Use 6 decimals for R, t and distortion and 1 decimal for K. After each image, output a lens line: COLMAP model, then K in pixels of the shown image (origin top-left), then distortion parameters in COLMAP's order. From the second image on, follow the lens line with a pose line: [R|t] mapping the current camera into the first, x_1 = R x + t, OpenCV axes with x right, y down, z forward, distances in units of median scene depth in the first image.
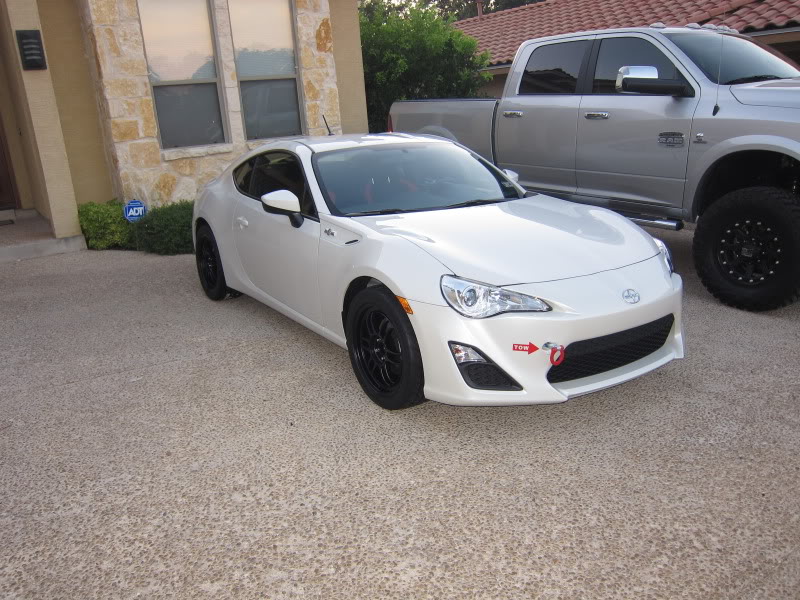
lens RADIAL K [[672.6, 0, 401.2], [0, 672.6, 299.5], [0, 0, 1]] dist [-0.045598, 0.014906]
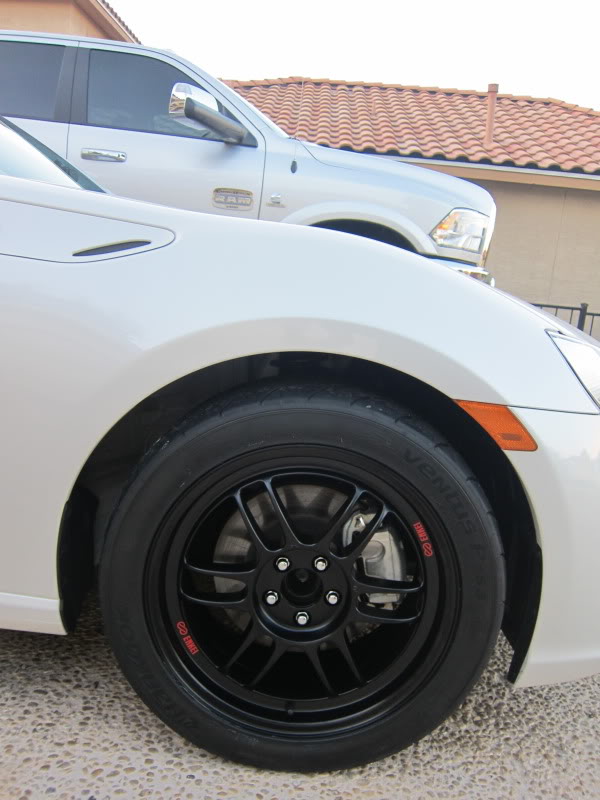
lens RADIAL K [[672.6, 0, 306.4], [0, 672.6, 402.7], [0, 0, 1]] dist [-0.045598, 0.014906]
pose [[0.556343, -0.071220, 0.827895, -0.230783], [0.118247, 0.992966, 0.005958, -0.012086], [-0.822496, 0.094582, 0.560852, 0.675432]]
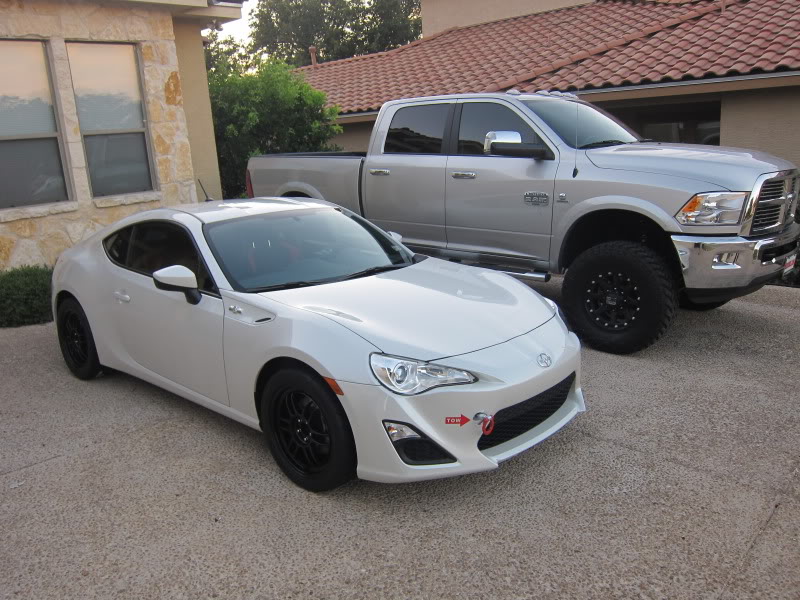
lens RADIAL K [[672.6, 0, 396.1], [0, 672.6, 300.4], [0, 0, 1]] dist [-0.045598, 0.014906]
pose [[0.970547, -0.049876, 0.235692, -0.098697], [0.063090, 0.996811, -0.048855, -0.047161], [-0.232504, 0.062286, 0.970599, 0.012890]]
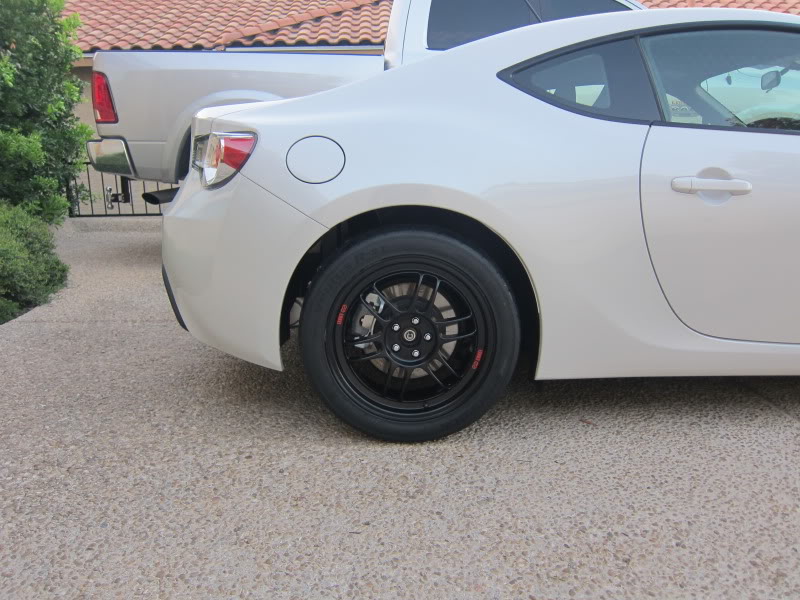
lens RADIAL K [[672.6, 0, 399.1], [0, 672.6, 291.5], [0, 0, 1]] dist [-0.045598, 0.014906]
pose [[0.533485, -0.135627, 0.834865, -0.779642], [0.208118, 0.977762, 0.025853, -0.120689], [-0.819806, 0.159958, 0.549848, 1.081468]]
